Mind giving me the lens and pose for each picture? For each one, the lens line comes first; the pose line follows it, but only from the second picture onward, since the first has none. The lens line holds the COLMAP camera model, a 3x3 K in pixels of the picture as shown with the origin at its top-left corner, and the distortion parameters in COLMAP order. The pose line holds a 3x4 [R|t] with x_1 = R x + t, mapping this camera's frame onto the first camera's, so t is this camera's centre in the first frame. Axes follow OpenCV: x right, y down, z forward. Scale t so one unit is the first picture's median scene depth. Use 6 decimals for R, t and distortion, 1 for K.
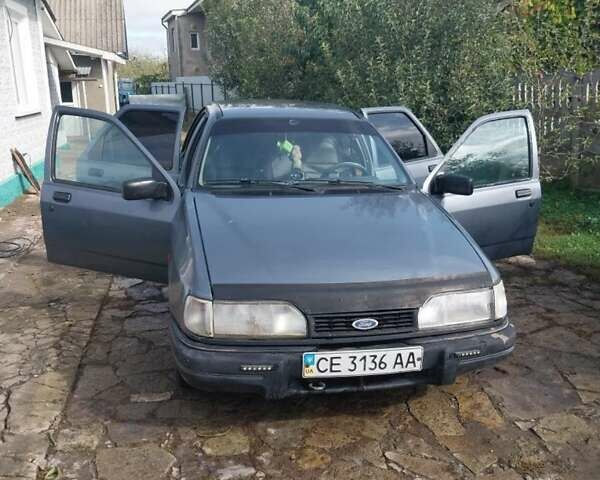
lens RADIAL K [[548.7, 0, 284.4], [0, 548.7, 238.6], [0, 0, 1]] dist [0.098988, -0.188896]
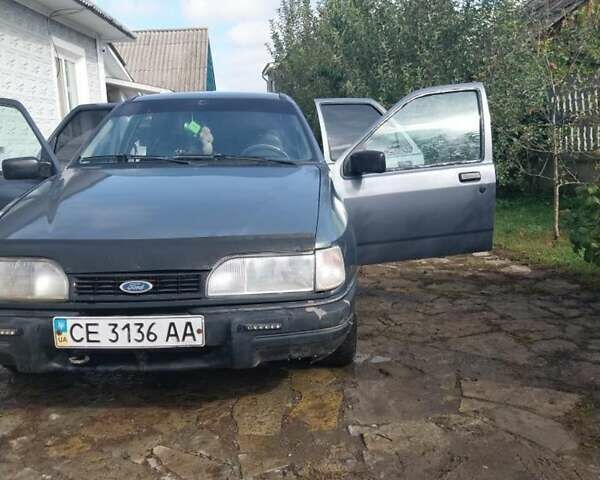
lens RADIAL K [[548.7, 0, 284.4], [0, 548.7, 238.6], [0, 0, 1]] dist [0.098988, -0.188896]
pose [[0.983143, 0.001603, -0.182829, 0.517999], [-0.016902, 0.996476, -0.082153, 0.146805], [0.182054, 0.083858, 0.979706, 0.214845]]
